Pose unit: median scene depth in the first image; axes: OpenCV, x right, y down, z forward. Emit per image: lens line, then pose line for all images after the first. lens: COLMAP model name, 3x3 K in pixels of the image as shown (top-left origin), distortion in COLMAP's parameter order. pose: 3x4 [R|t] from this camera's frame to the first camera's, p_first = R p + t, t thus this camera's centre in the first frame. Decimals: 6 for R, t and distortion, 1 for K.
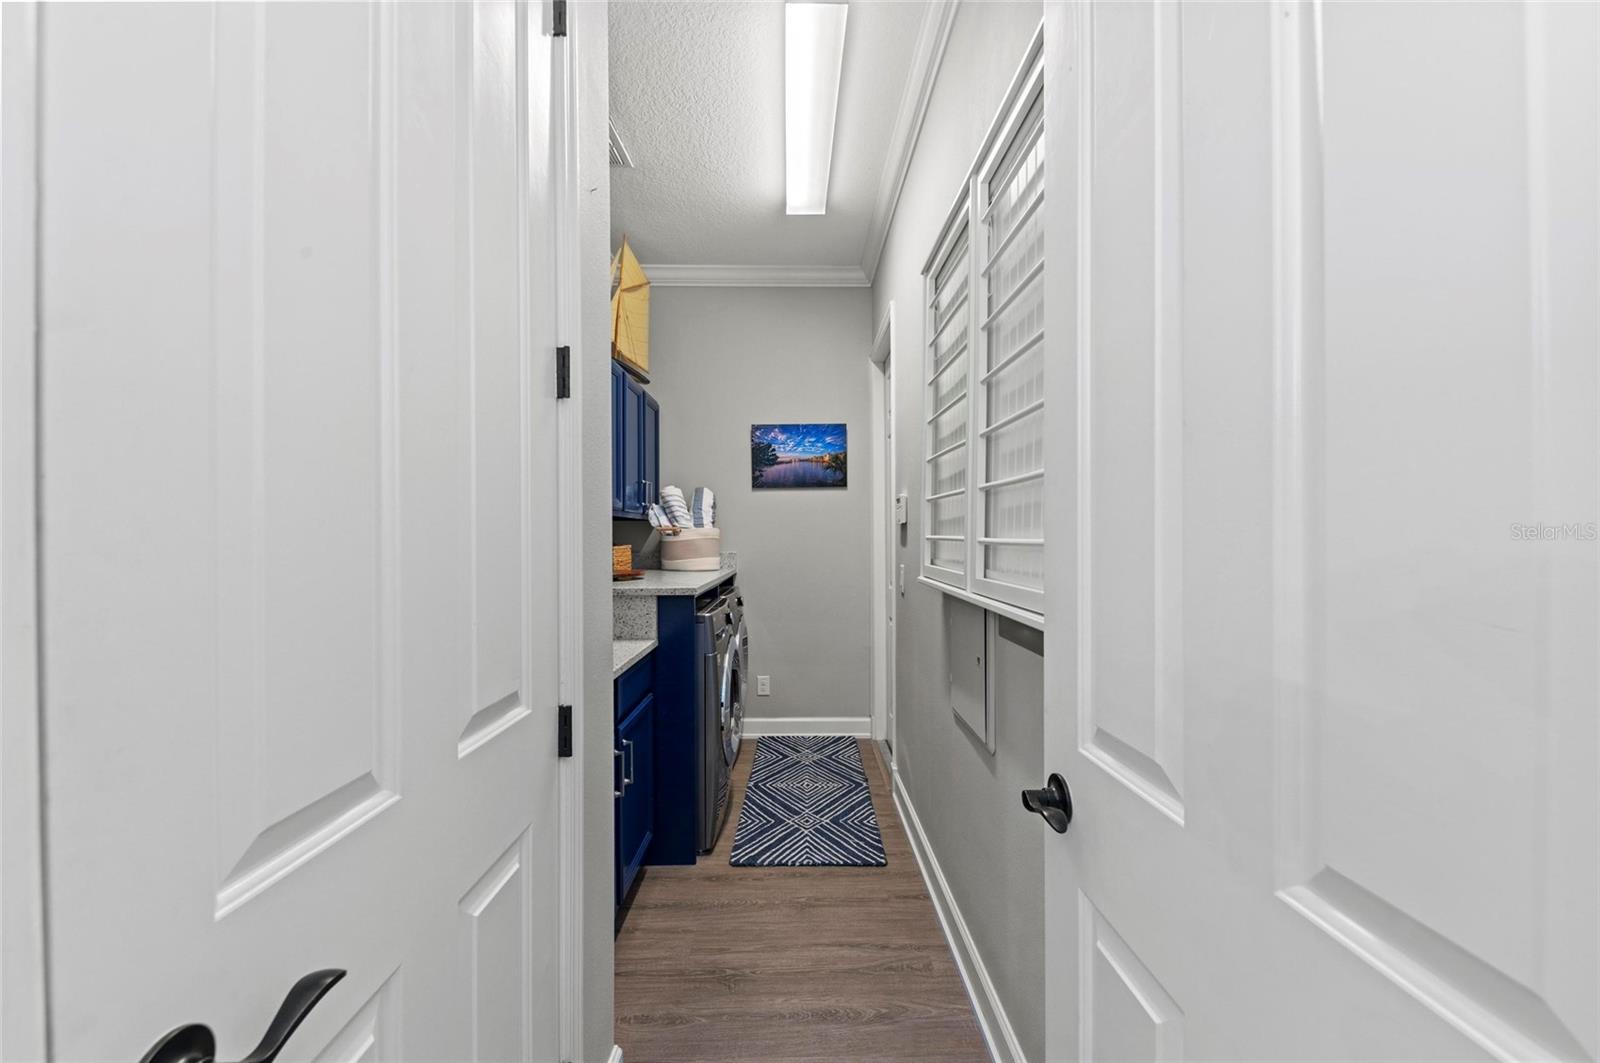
lens RADIAL K [[611.5, 0, 801.2], [0, 611.5, 537.4], [0, 0, 1]] dist [0.007643, -0.001783]
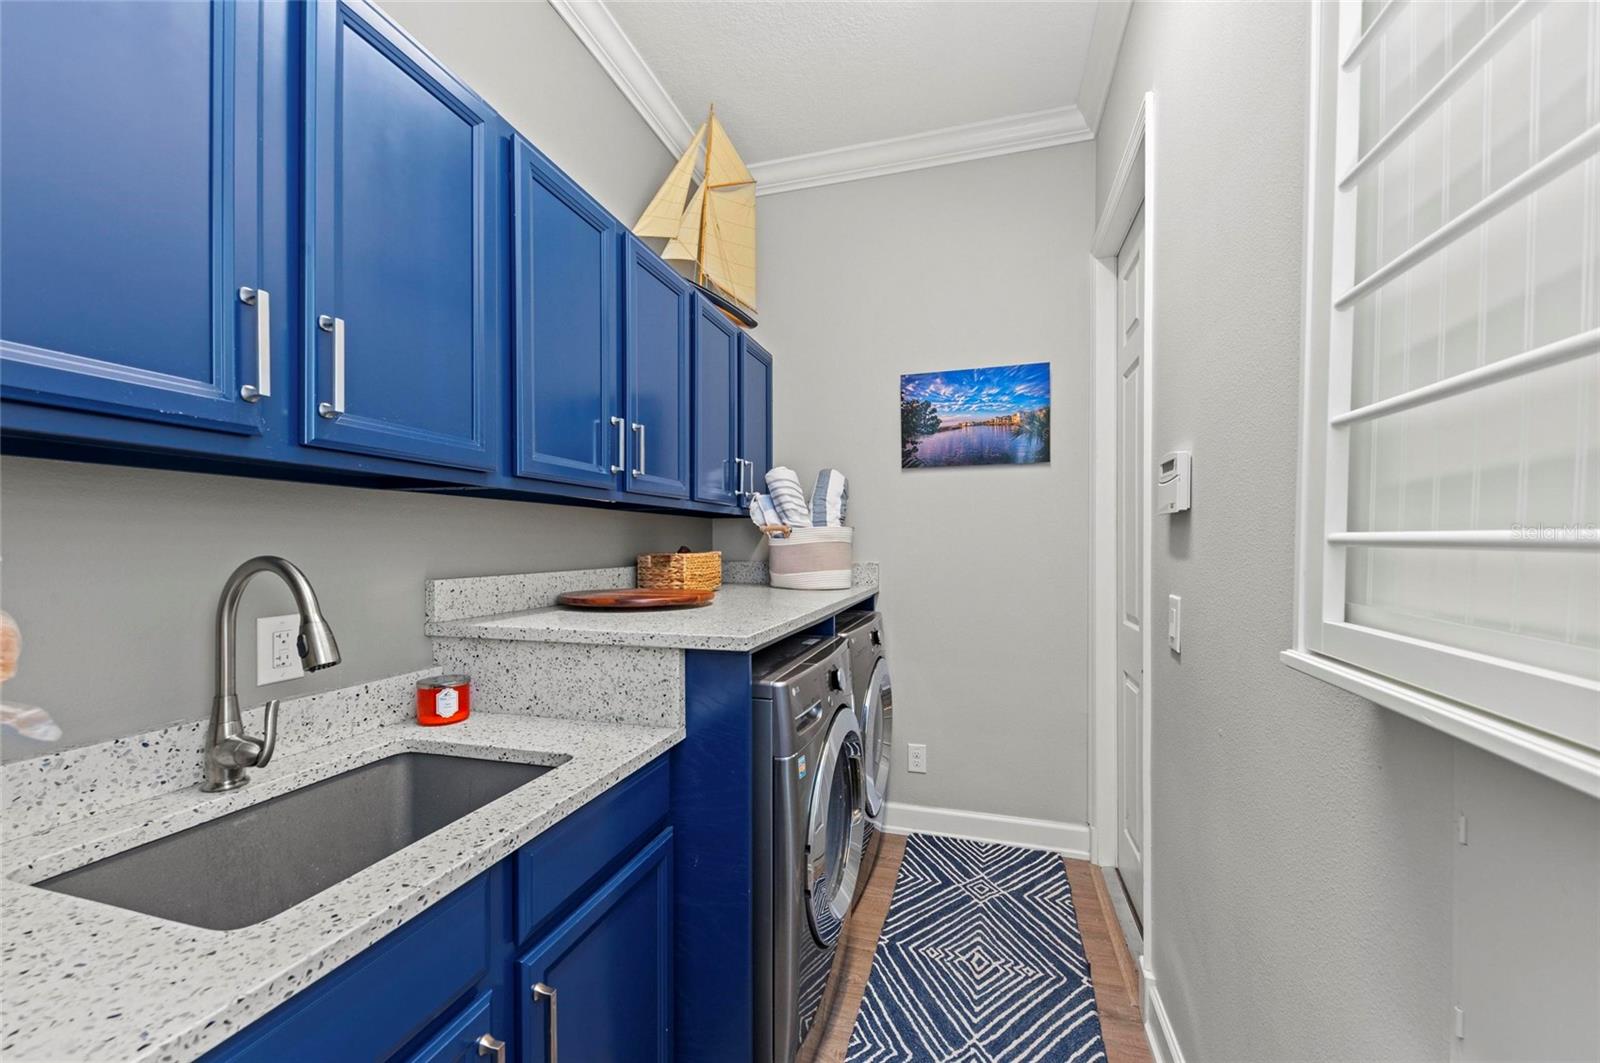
lens RADIAL K [[611.5, 0, 806.4], [0, 611.5, 549.6], [0, 0, 1]] dist [0.007643, -0.001783]
pose [[0.957767, 0.004554, -0.287510, 0.016297], [-0.000736, 0.999910, 0.013385, 0.000912], [0.287546, -0.012608, 0.957684, 0.337011]]
